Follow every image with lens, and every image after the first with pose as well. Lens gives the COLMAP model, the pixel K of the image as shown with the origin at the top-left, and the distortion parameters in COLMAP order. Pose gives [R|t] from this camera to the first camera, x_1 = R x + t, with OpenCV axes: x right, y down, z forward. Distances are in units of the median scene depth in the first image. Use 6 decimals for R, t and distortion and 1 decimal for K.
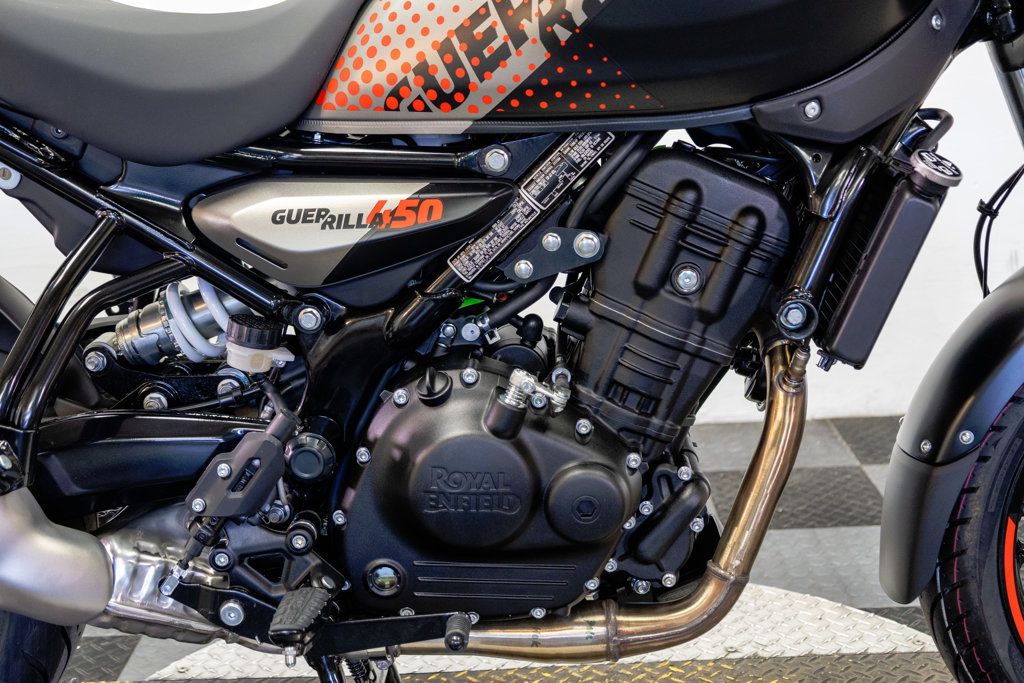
lens RADIAL K [[1429.6, 0, 513.5], [0, 1429.6, 339.2], [0, 0, 1]] dist [0.013252, -0.047058]
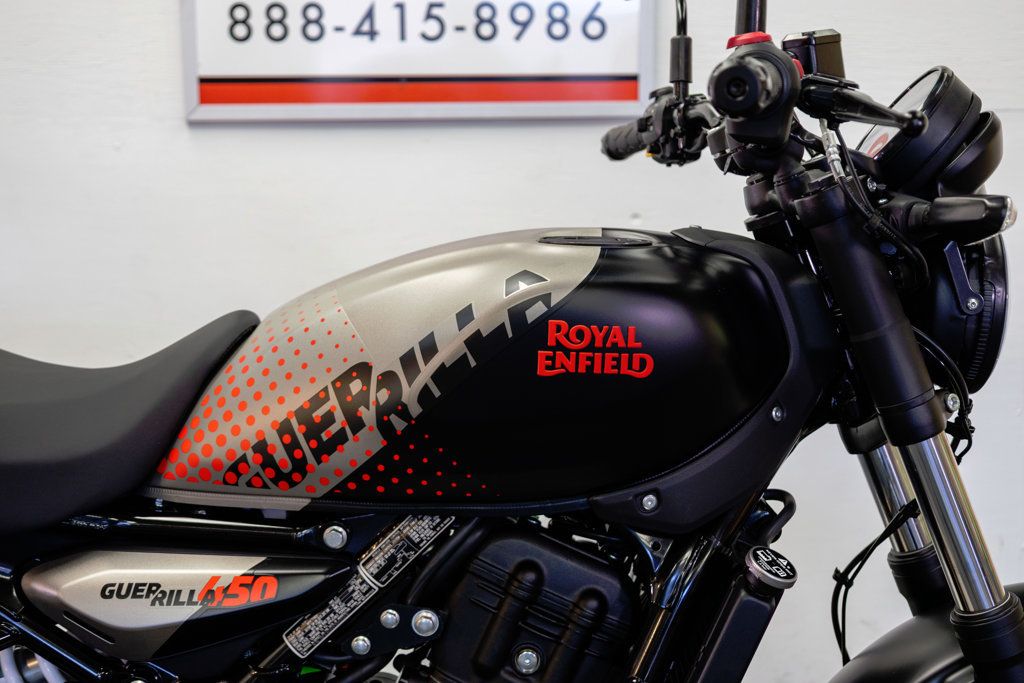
lens RADIAL K [[1429.6, 0, 513.5], [0, 1429.6, 339.2], [0, 0, 1]] dist [0.013252, -0.047058]
pose [[0.999180, 0.032408, 0.024278, 0.083007], [-0.028899, 0.990689, -0.133045, -0.132672], [-0.028363, 0.132234, 0.990813, -0.001517]]
